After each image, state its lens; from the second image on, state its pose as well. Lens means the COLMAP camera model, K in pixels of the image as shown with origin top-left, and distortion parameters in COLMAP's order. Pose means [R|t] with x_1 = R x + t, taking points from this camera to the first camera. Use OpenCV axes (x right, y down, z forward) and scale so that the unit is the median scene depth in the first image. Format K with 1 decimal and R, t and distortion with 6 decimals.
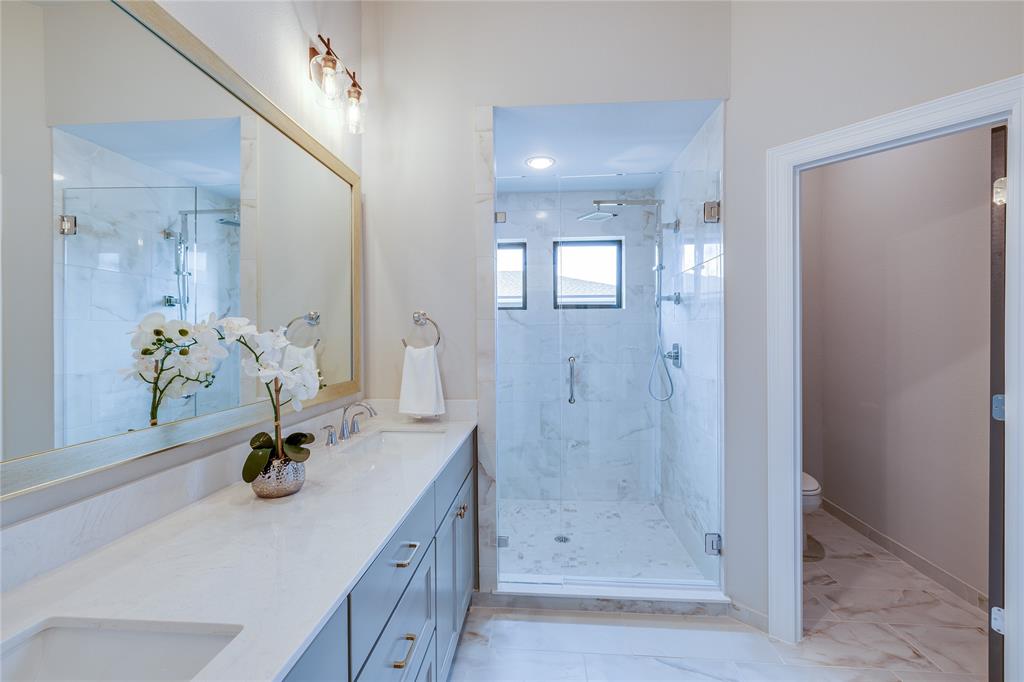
lens RADIAL K [[434.3, 0, 506.8], [0, 434.3, 339.3], [0, 0, 1]] dist [-0.000541, 0.000195]
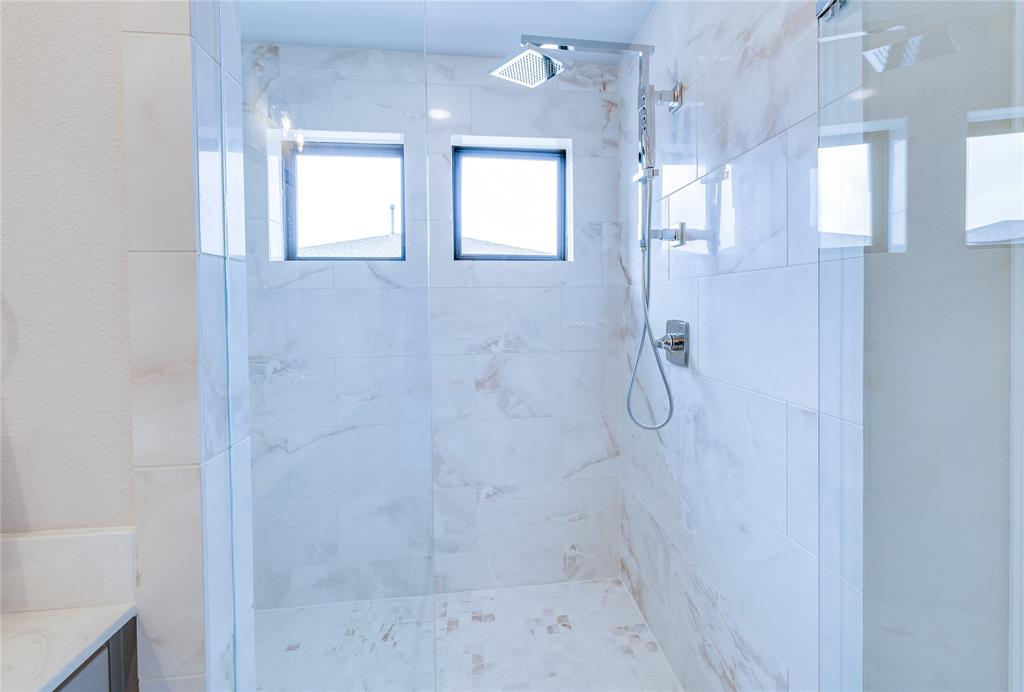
lens RADIAL K [[411.9, 0, 514.1], [0, 411.9, 314.7], [0, 0, 1]] dist [0.000131, 0.000003]
pose [[0.982575, -0.008066, 0.185691, 0.086348], [0.006080, 0.999918, 0.011264, -0.003162], [-0.185766, -0.009939, 0.982544, 0.457071]]
